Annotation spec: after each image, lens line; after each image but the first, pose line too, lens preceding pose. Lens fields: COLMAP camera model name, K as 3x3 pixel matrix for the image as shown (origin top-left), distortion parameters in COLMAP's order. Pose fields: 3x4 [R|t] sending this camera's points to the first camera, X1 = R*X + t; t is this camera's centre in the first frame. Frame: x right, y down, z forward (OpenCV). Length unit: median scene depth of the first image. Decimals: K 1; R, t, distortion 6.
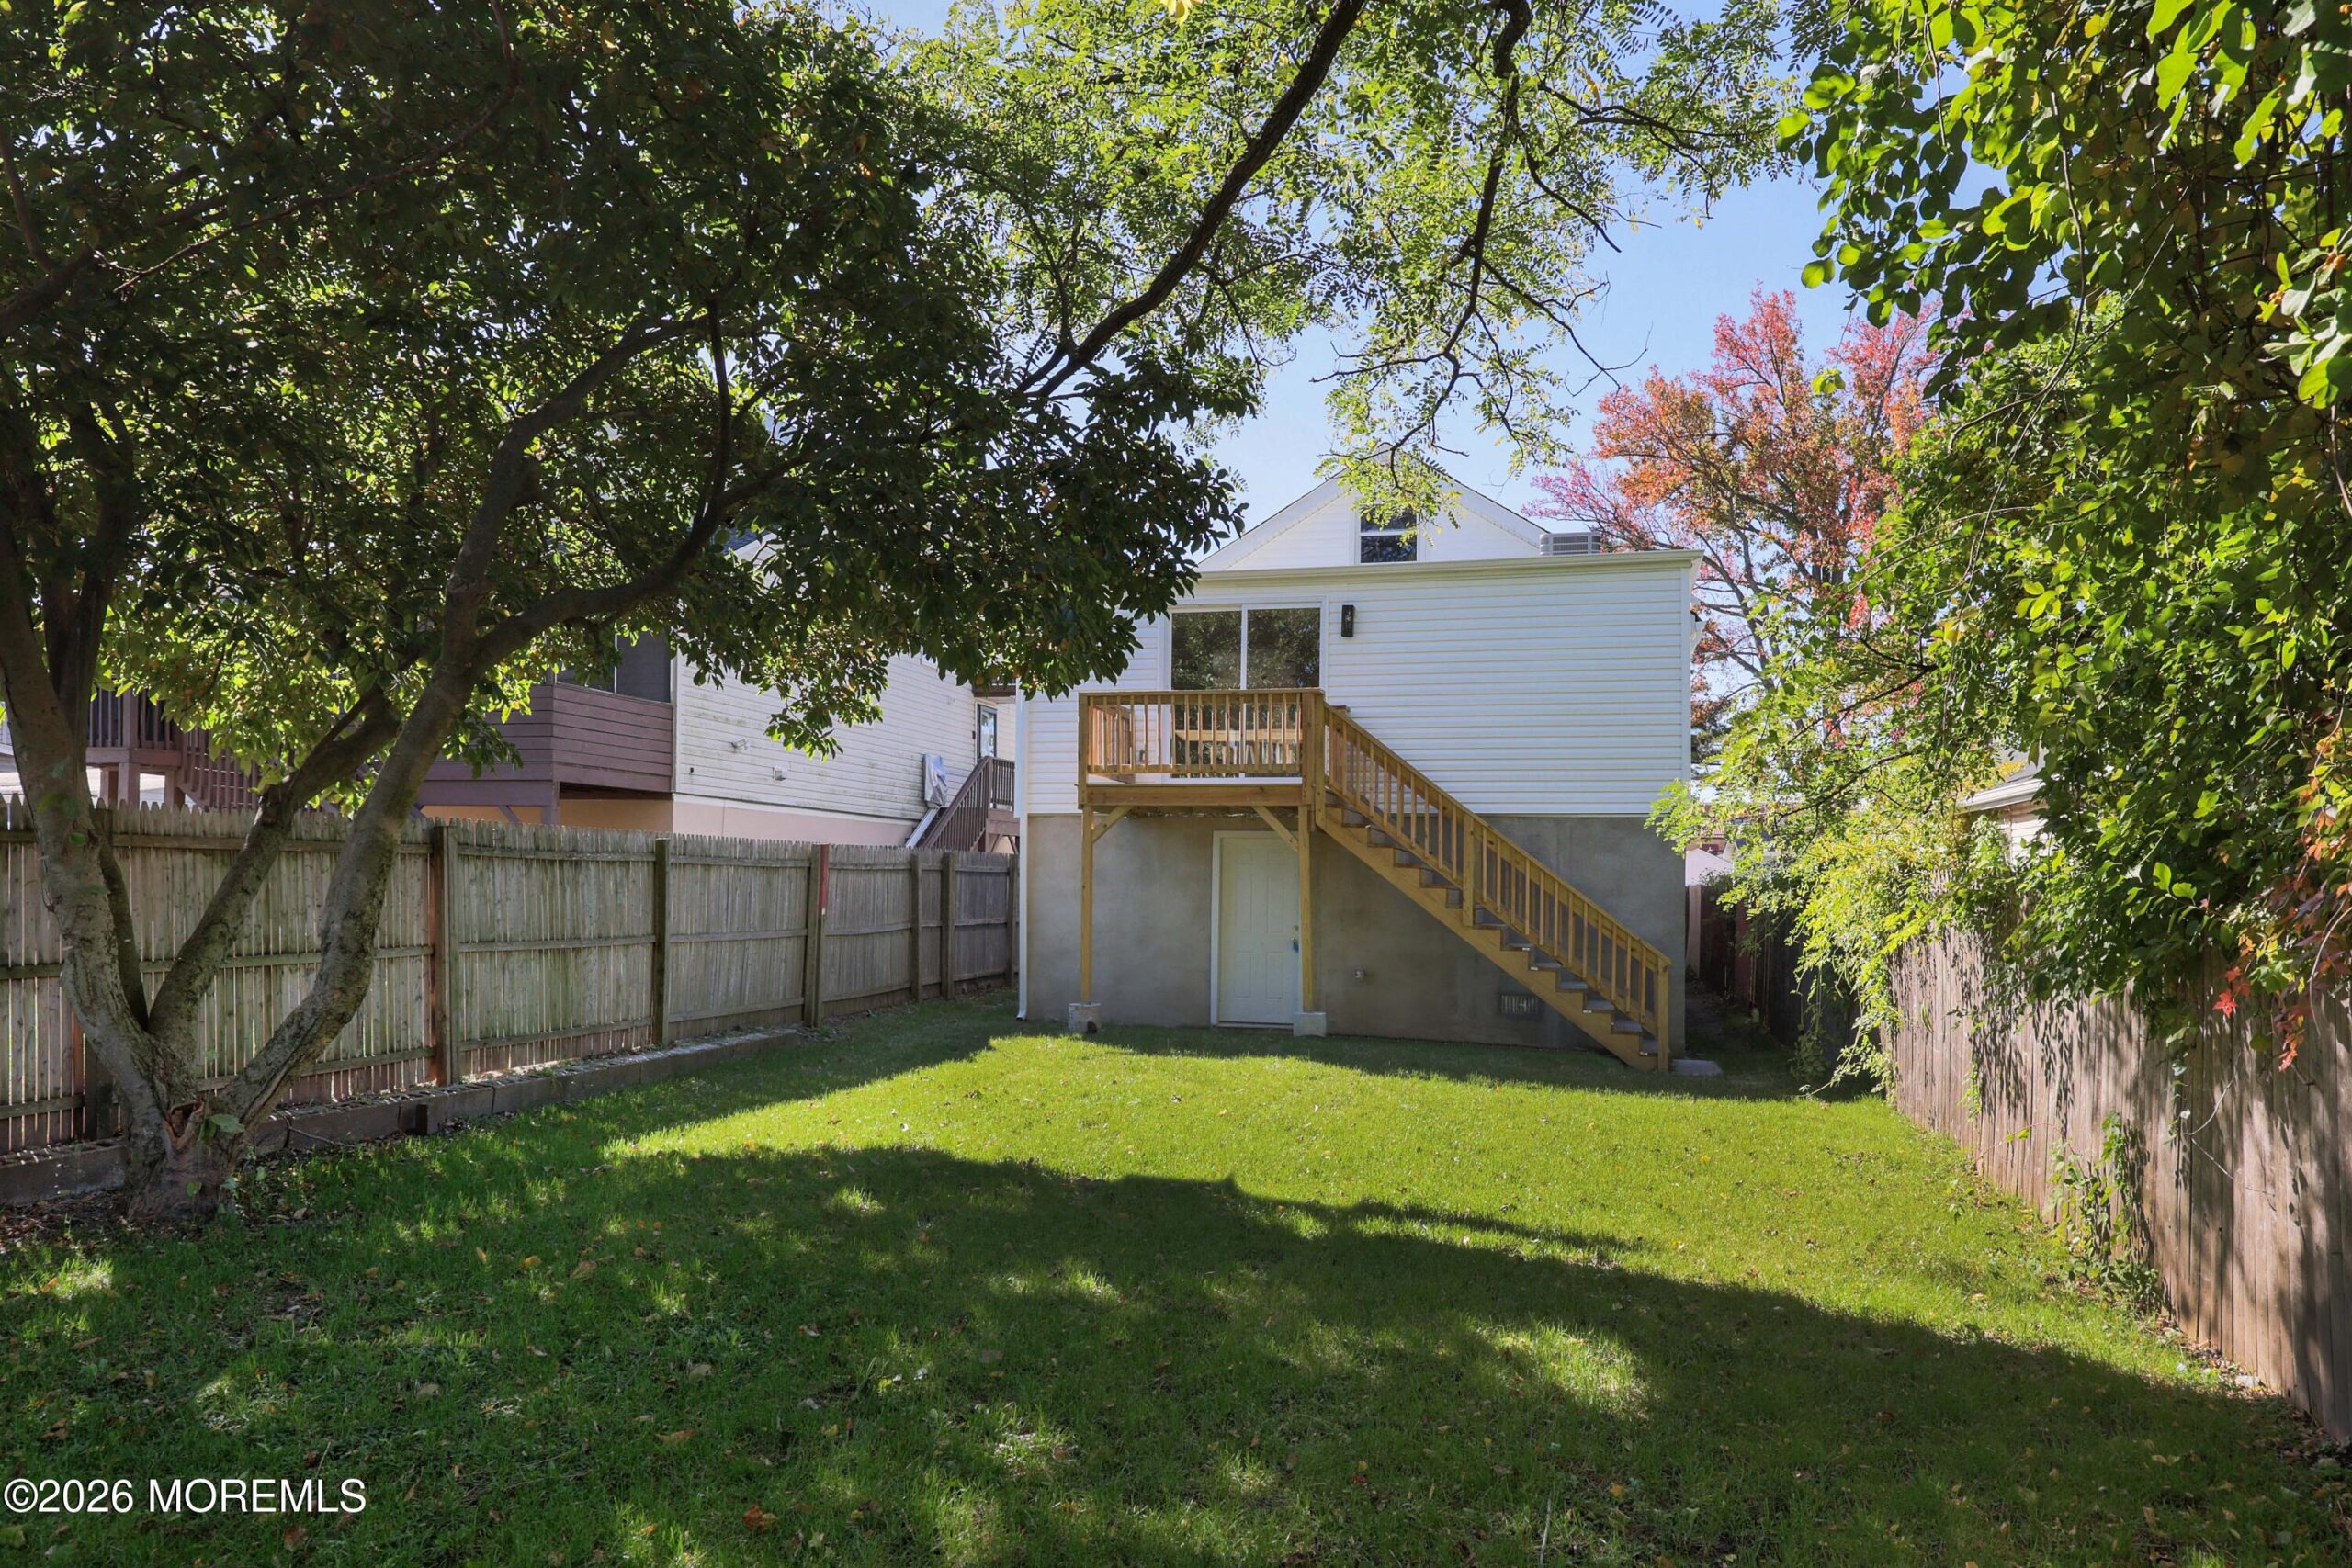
lens RADIAL K [[1471.0, 0, 1288.6], [0, 1471.0, 654.0], [0, 0, 1]] dist [-0.001925, -0.000314]
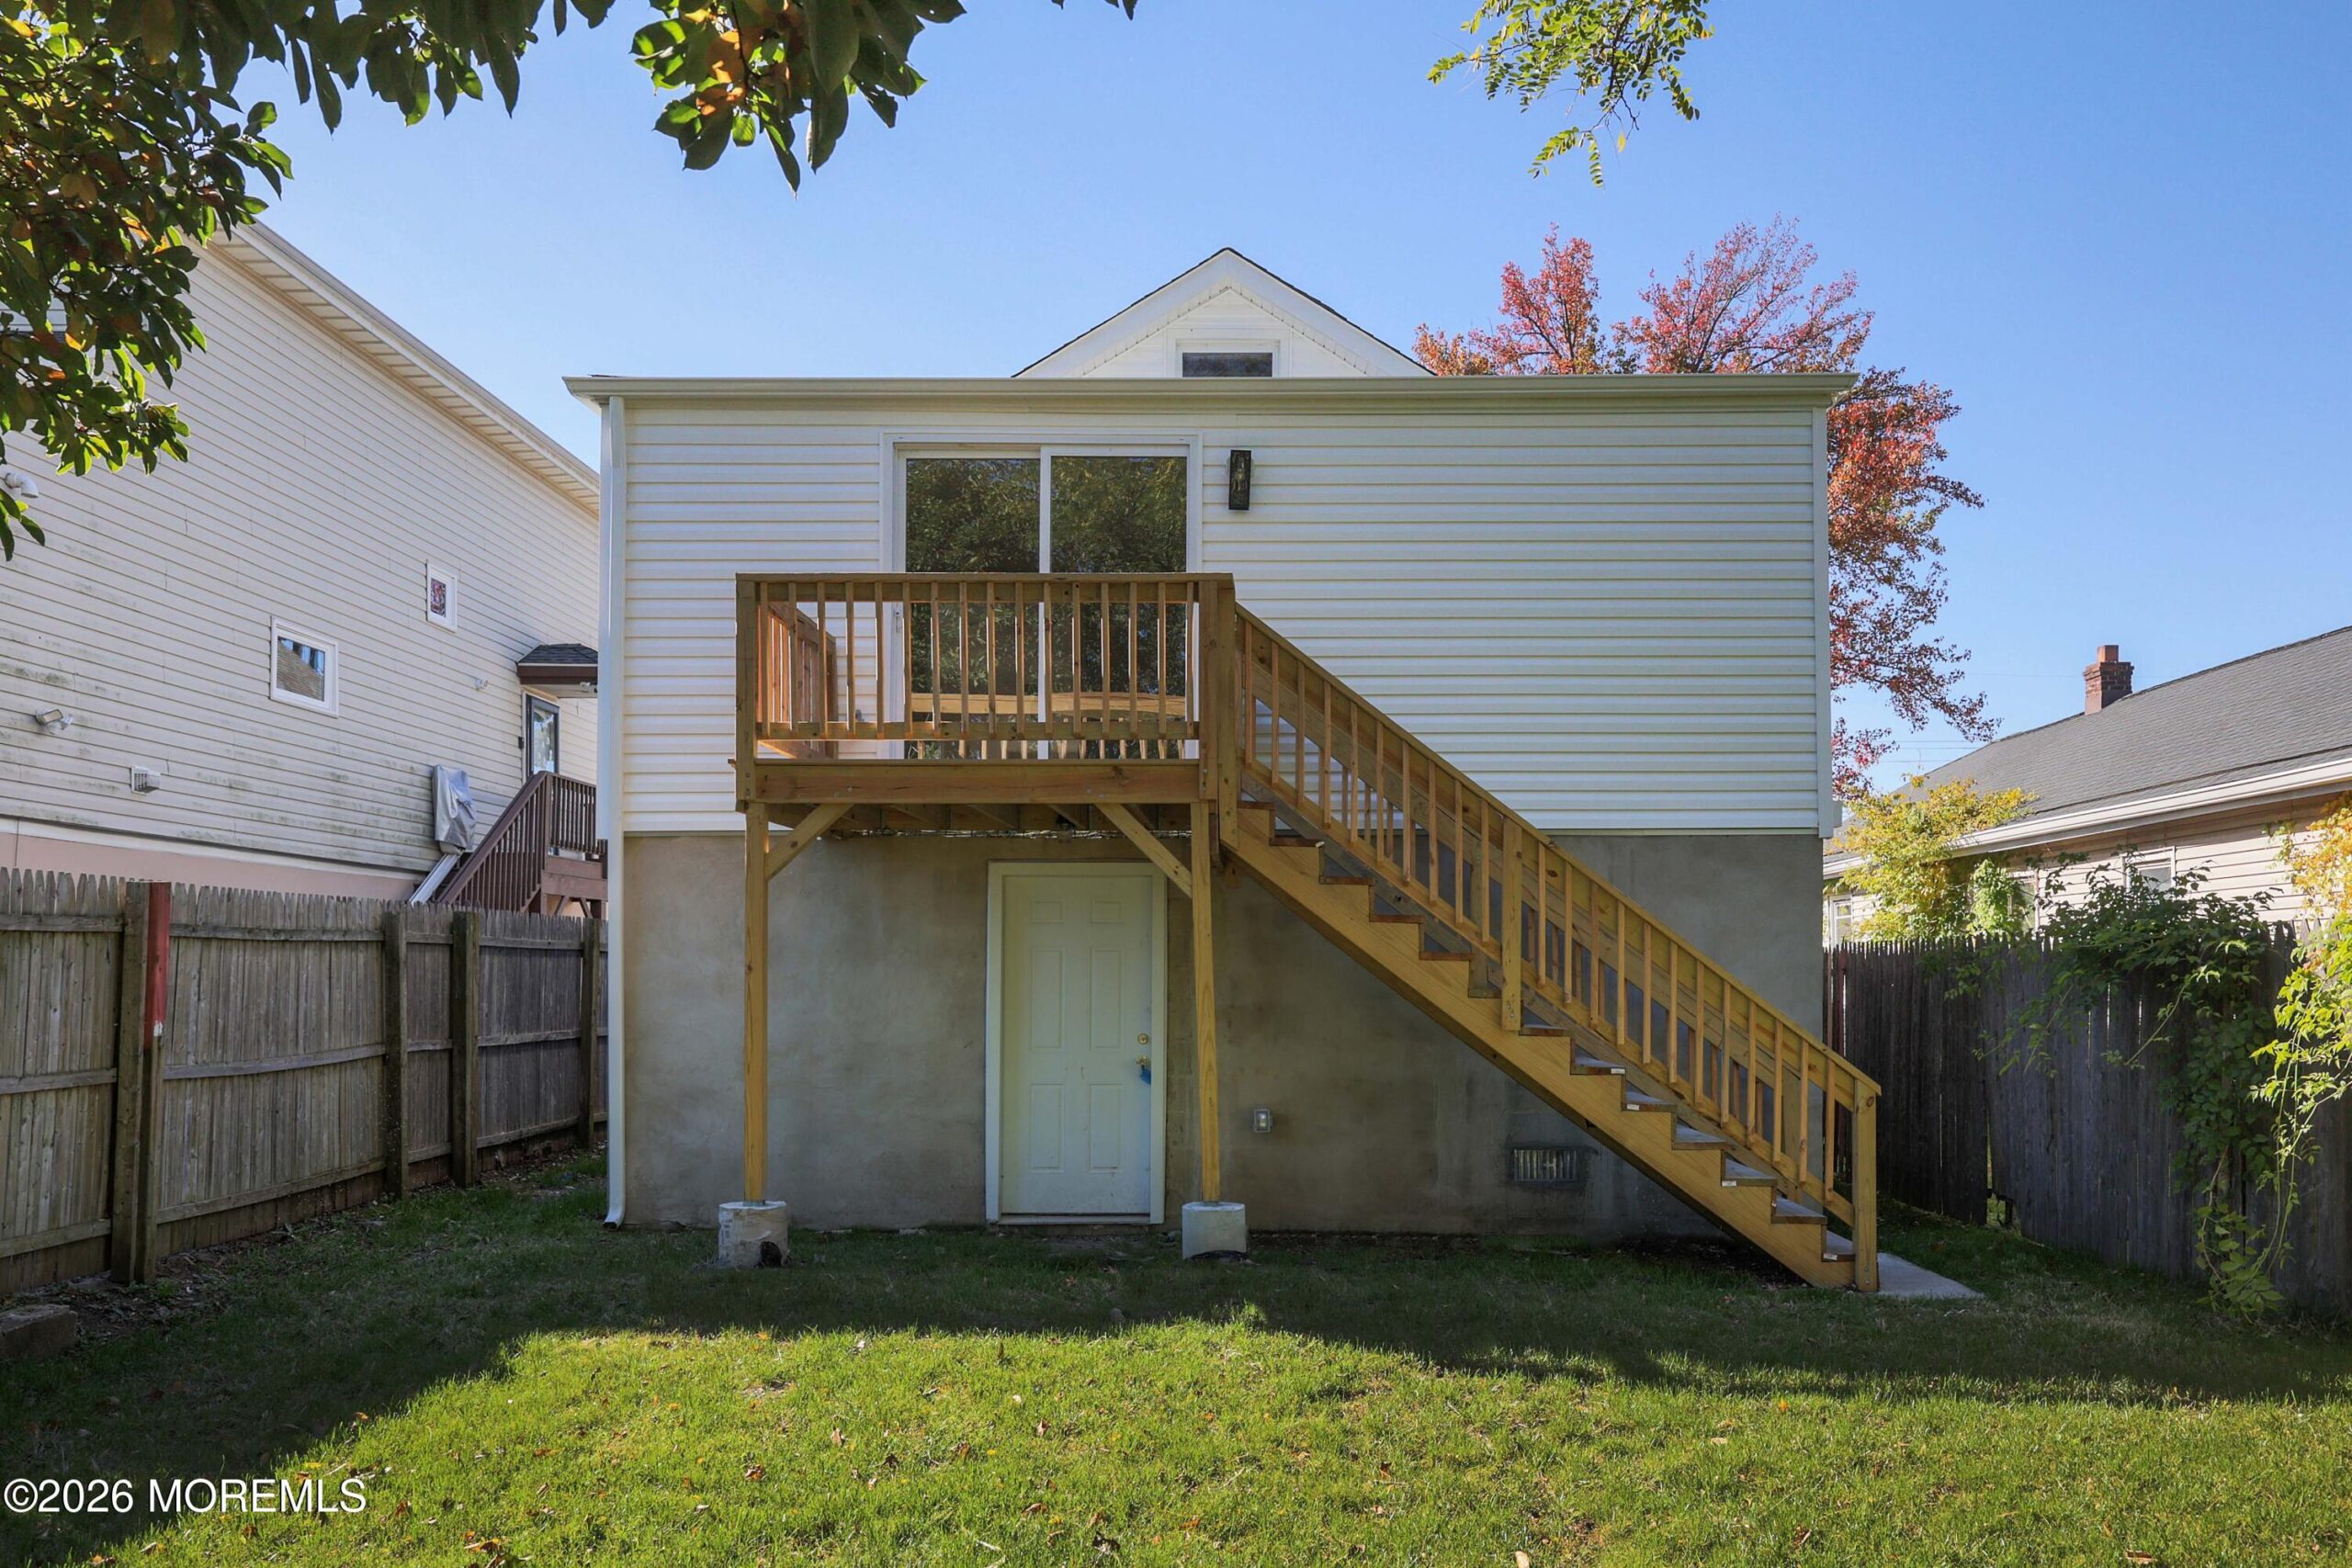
lens RADIAL K [[1664.2, 0, 1251.9], [0, 1664.2, 814.3], [0, 0, 1]] dist [-0.004831, -0.000878]
pose [[0.980142, 0.004091, 0.198257, -0.076134], [-0.015960, 0.998171, 0.058306, 0.064311], [-0.197656, -0.060312, 0.978414, 0.381439]]
